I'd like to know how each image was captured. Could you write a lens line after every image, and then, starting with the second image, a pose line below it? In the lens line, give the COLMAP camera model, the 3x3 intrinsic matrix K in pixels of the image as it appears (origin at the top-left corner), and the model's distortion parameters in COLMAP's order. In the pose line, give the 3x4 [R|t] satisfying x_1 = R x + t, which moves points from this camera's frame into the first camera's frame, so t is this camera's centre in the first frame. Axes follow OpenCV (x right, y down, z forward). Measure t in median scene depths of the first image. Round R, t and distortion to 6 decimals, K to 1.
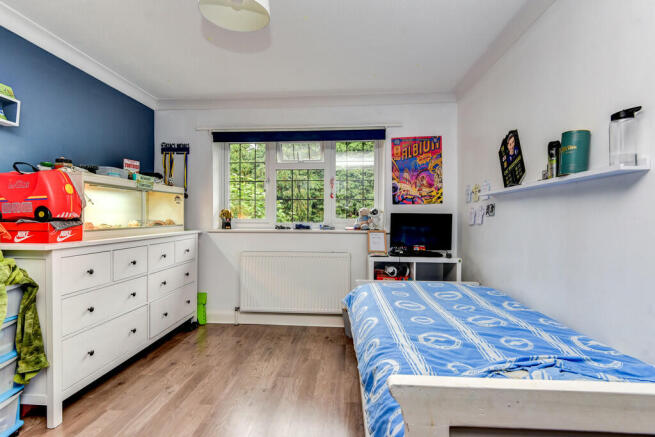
lens RADIAL K [[305.5, 0, 327.5], [0, 305.5, 218.5], [0, 0, 1]] dist [-0.000167, -0.001981]
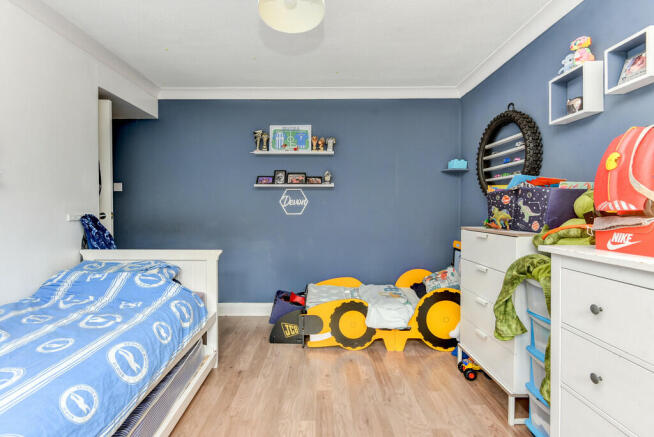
lens RADIAL K [[295.9, 0, 325.2], [0, 295.9, 214.1], [0, 0, 1]] dist [-0.002526, -0.000856]
pose [[-0.998760, -0.002462, -0.049720, -0.170224], [-0.003455, 0.999796, 0.019900, -0.003291], [0.049661, 0.020047, -0.998565, 0.937745]]
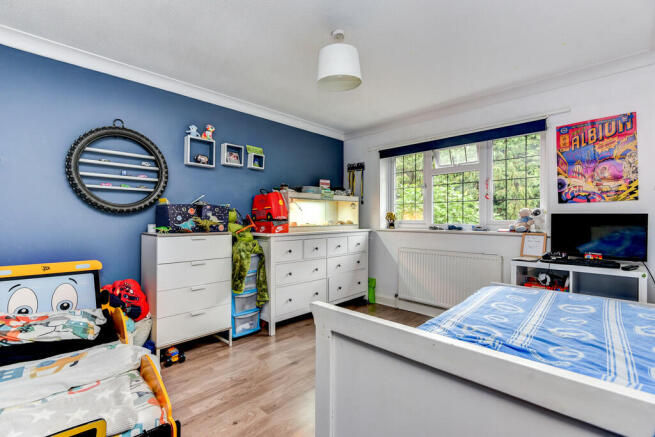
lens RADIAL K [[305.5, 0, 327.5], [0, 305.5, 218.5], [0, 0, 1]] dist [-0.000167, -0.001981]
pose [[0.751203, -0.002163, -0.660067, 0.304333], [-0.002251, 0.999980, -0.005838, 0.002529], [0.660067, 0.005871, 0.751184, -0.079688]]
